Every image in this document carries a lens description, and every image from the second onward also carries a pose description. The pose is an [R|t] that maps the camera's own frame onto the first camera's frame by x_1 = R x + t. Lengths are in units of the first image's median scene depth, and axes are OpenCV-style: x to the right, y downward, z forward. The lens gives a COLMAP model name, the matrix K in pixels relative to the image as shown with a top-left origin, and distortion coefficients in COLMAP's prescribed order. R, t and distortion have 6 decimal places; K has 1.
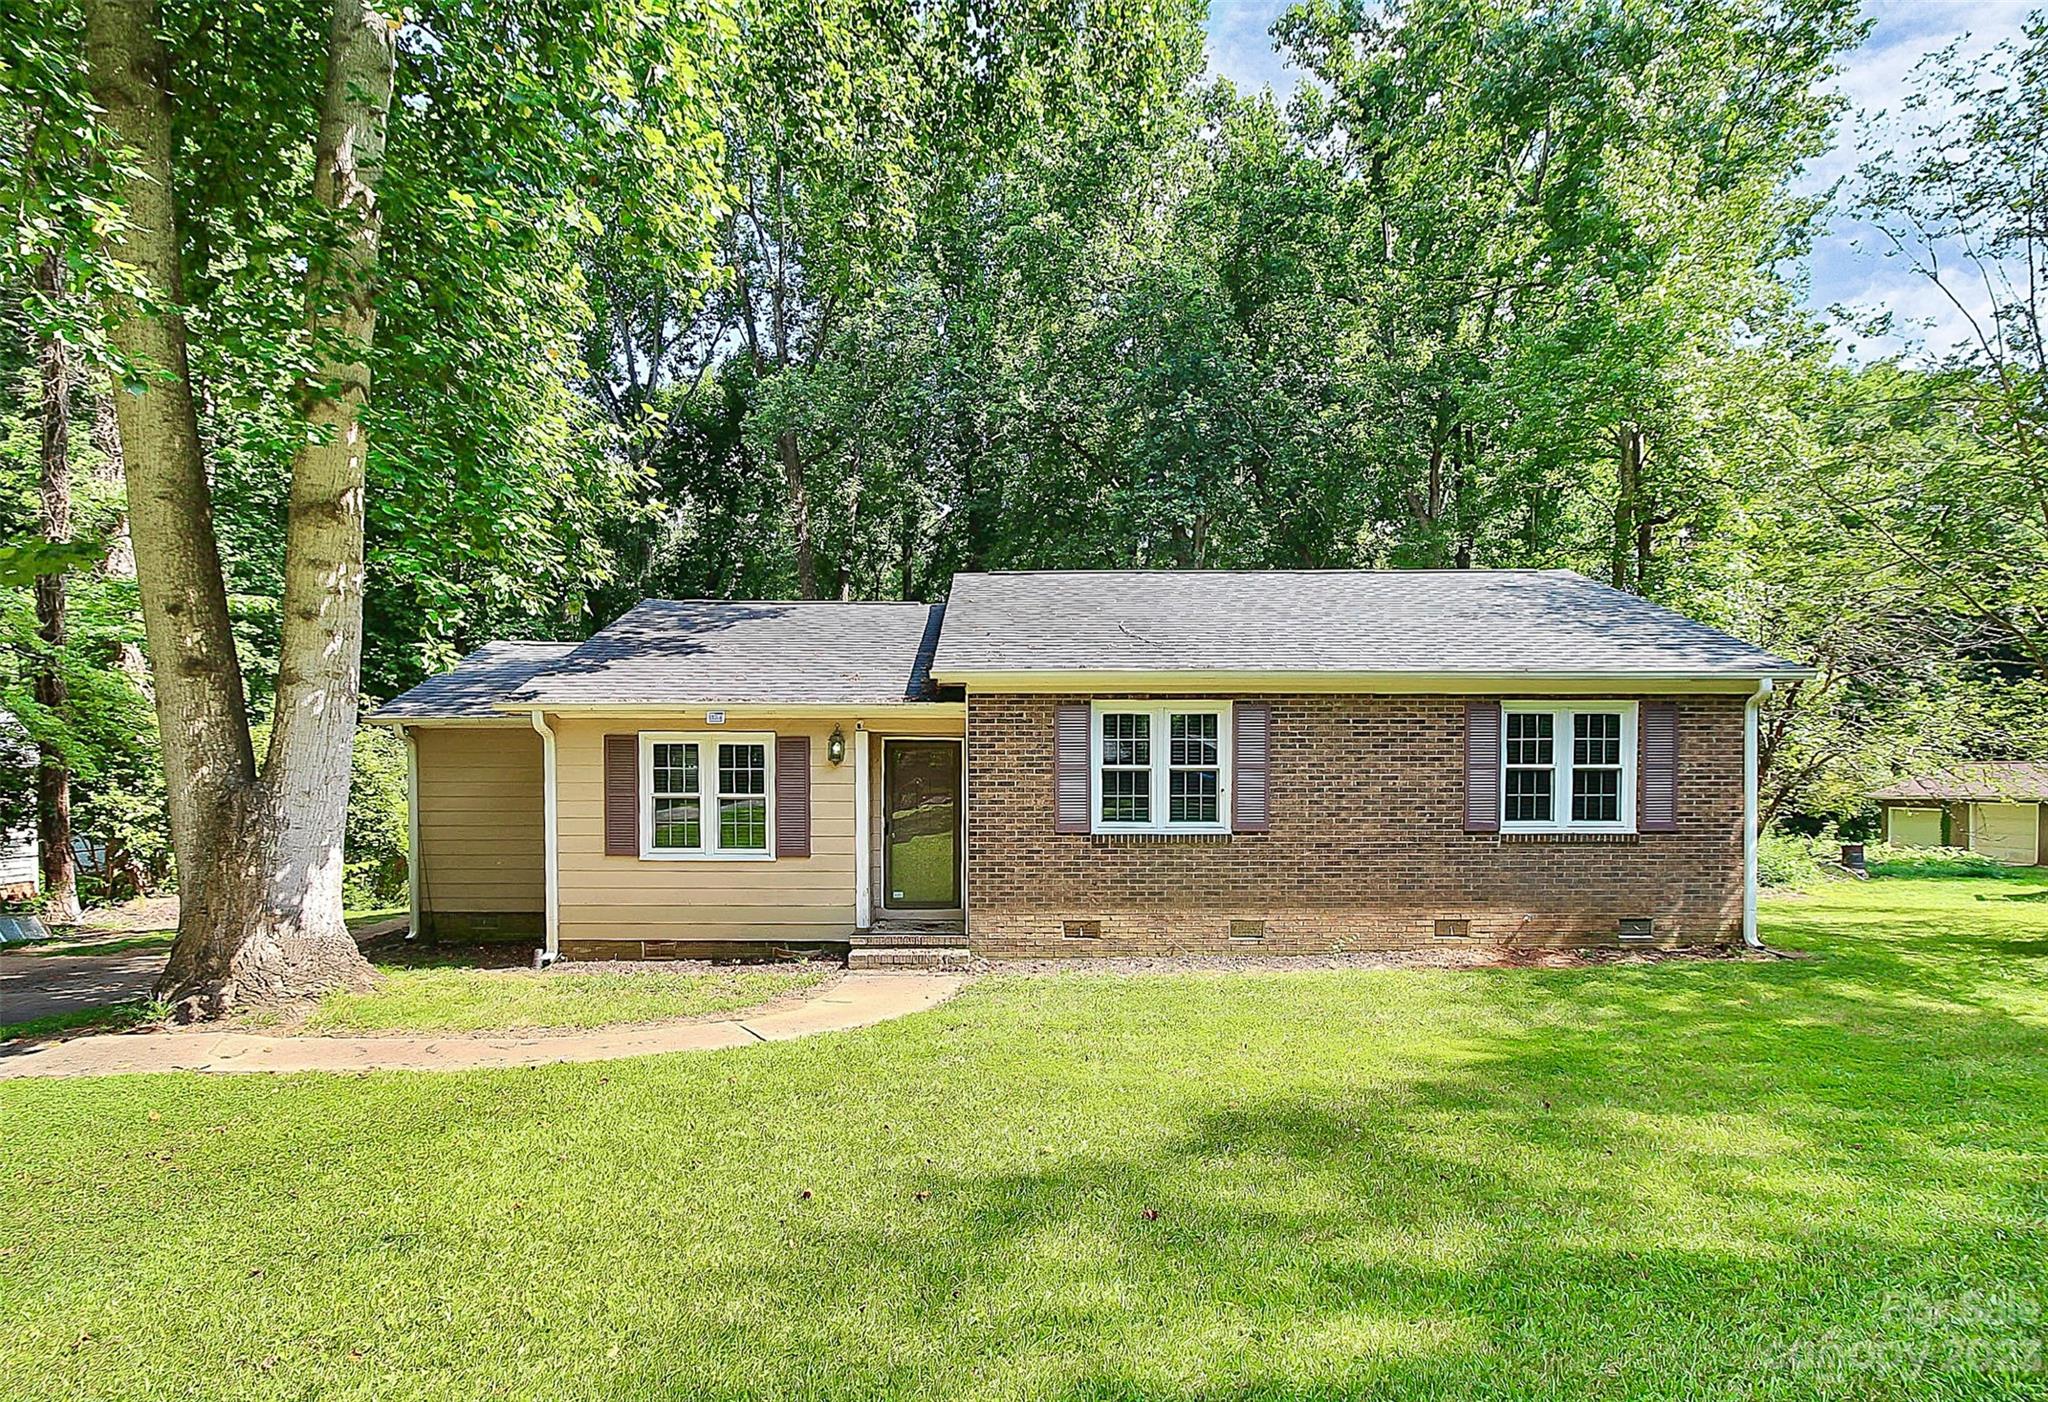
lens RADIAL K [[1007.1, 0, 1016.9], [0, 1007.1, 790.9], [0, 0, 1]] dist [-0.011819, -0.000474]
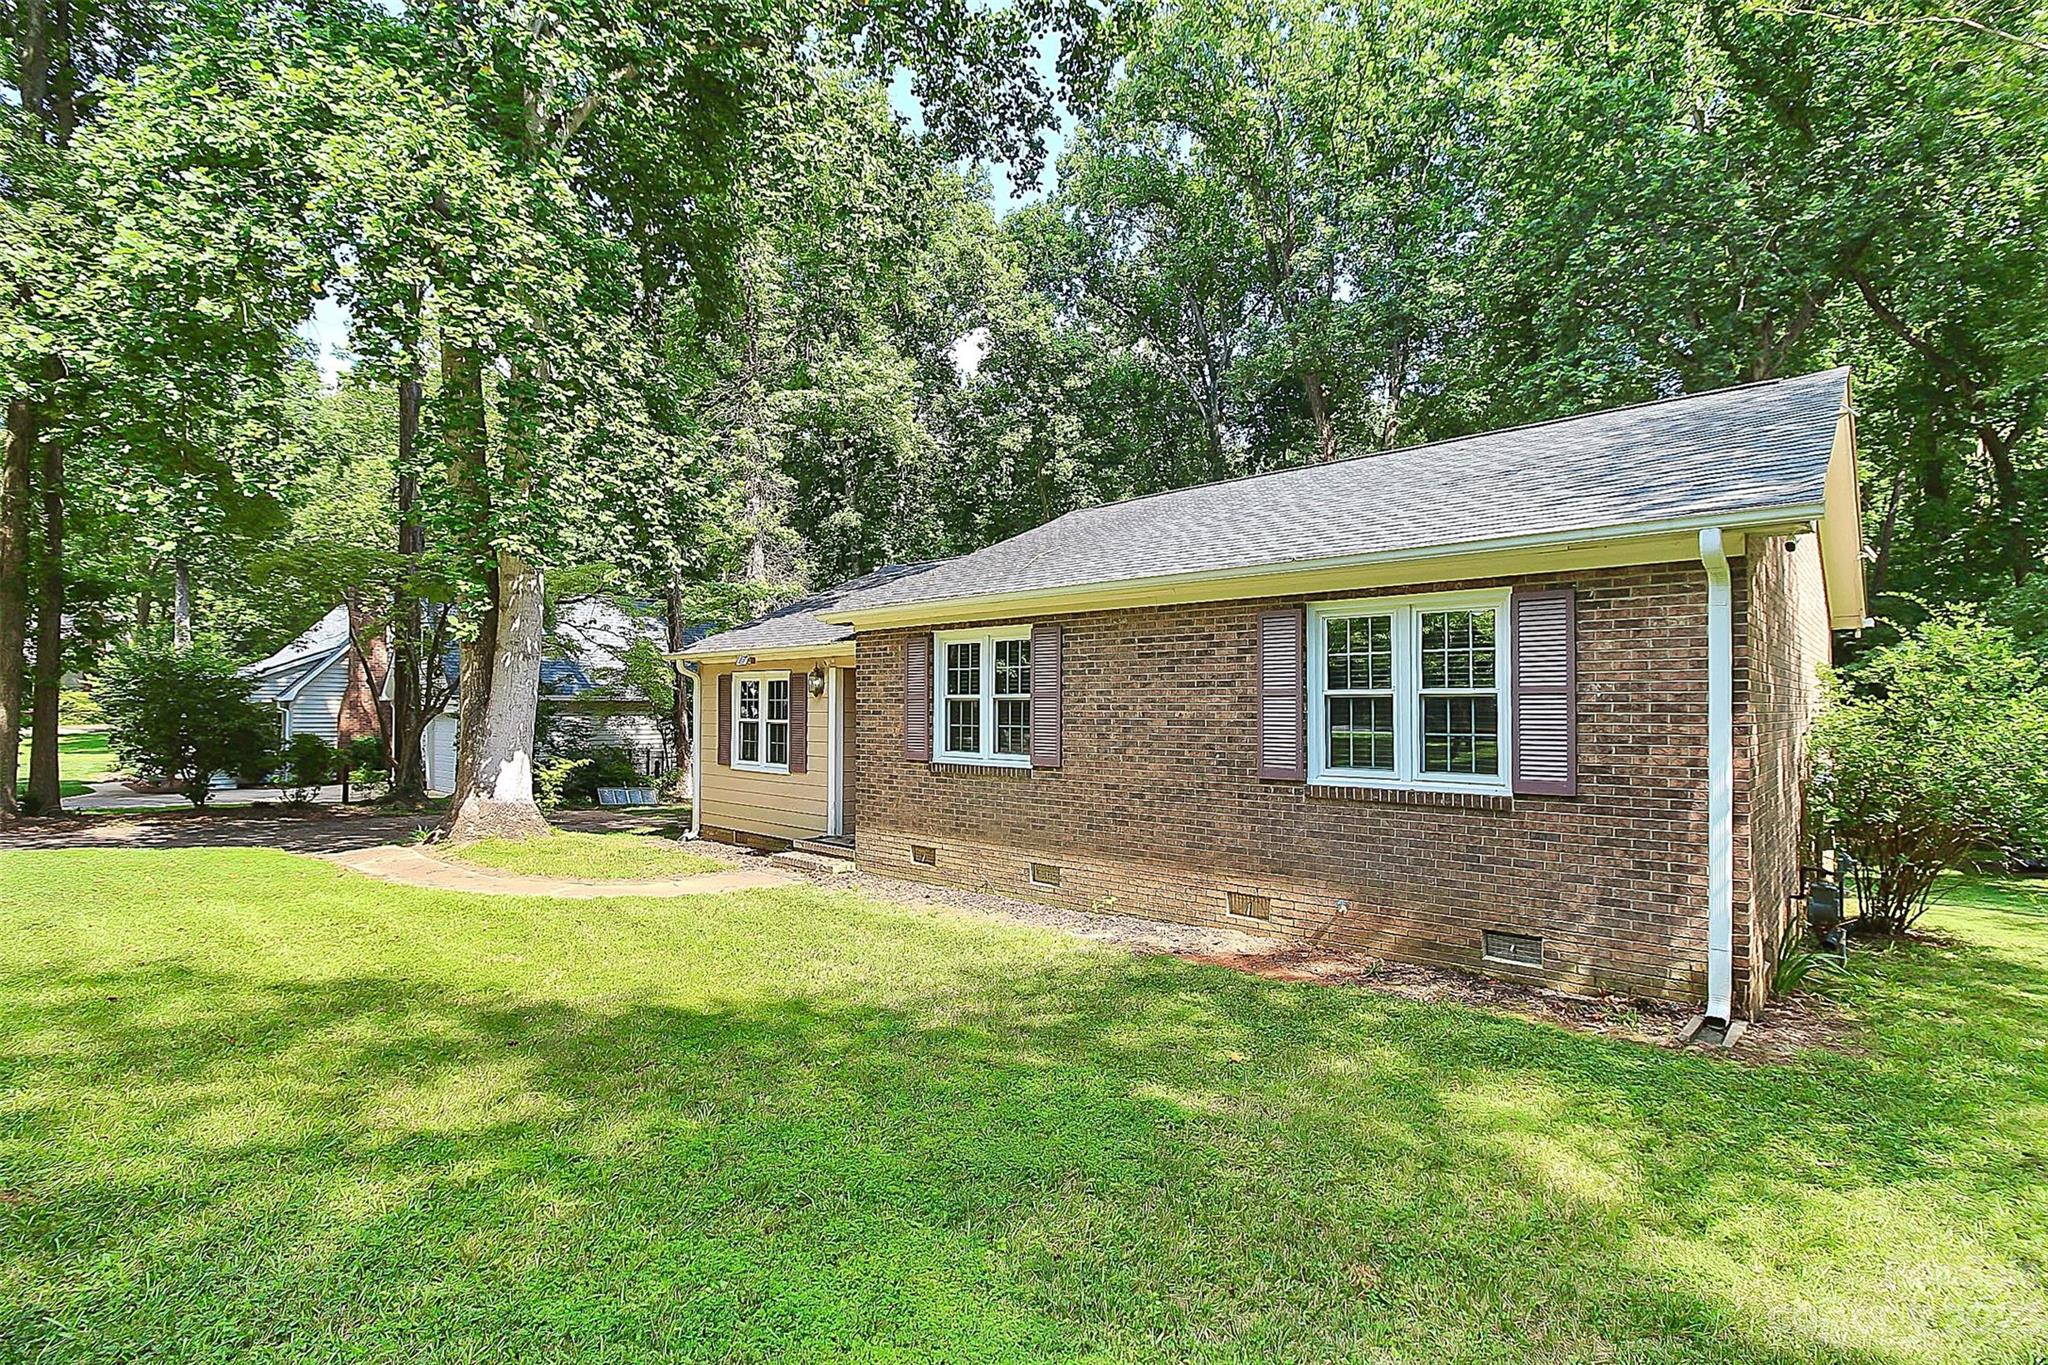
lens RADIAL K [[976.1, 0, 1023.5], [0, 976.1, 683.1], [0, 0, 1]] dist [-0.011667, -0.001512]
pose [[0.718528, -0.016343, -0.695306, 0.824383], [-0.008572, 0.999440, -0.032350, -0.006417], [0.695445, 0.029205, 0.717986, 0.345259]]
